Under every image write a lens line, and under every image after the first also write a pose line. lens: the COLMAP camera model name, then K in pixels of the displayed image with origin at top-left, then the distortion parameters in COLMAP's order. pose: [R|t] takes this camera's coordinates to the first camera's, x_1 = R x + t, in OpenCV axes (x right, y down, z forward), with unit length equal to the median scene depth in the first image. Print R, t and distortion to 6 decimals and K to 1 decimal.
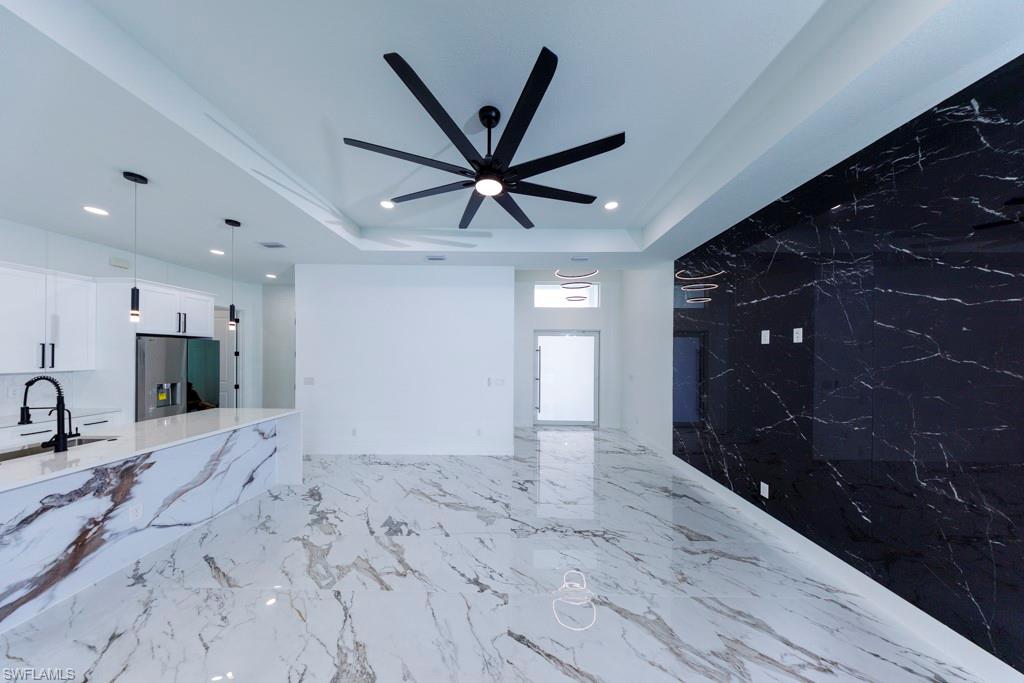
lens RADIAL K [[302.3, 0, 509.0], [0, 302.3, 353.1], [0, 0, 1]] dist [-0.002019, -0.000637]
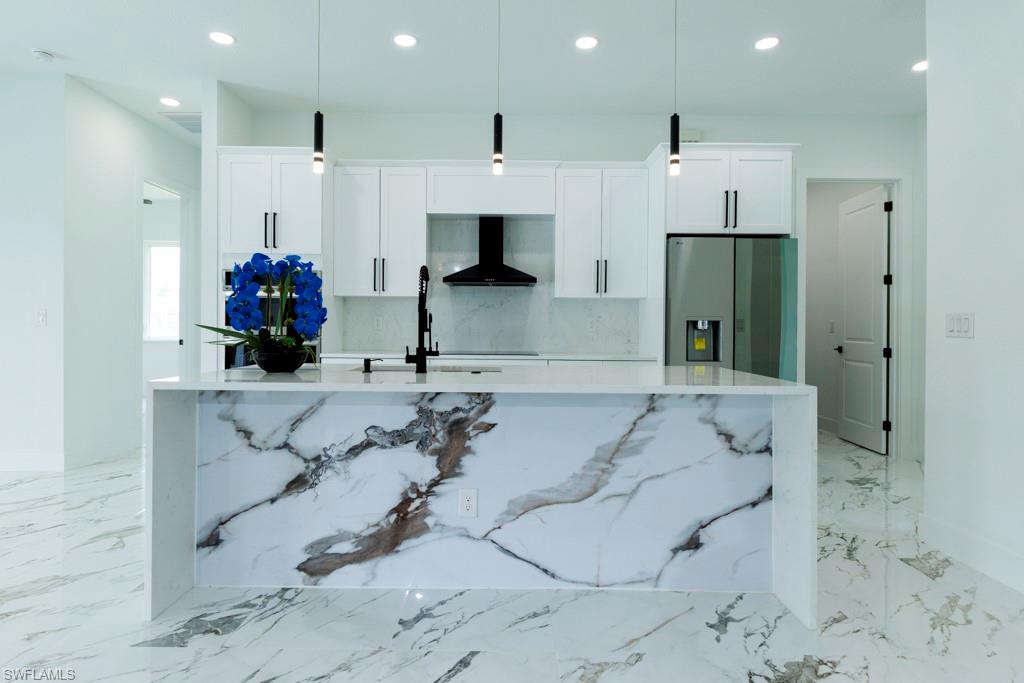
lens RADIAL K [[572.3, 0, 507.9], [0, 572.3, 321.1], [0, 0, 1]] dist [-0.000371, -0.000961]
pose [[0.024430, -0.010897, -0.999642, -0.138530], [-0.010935, 0.999878, -0.011167, 0.169640], [0.999642, 0.011204, 0.024308, 0.886662]]
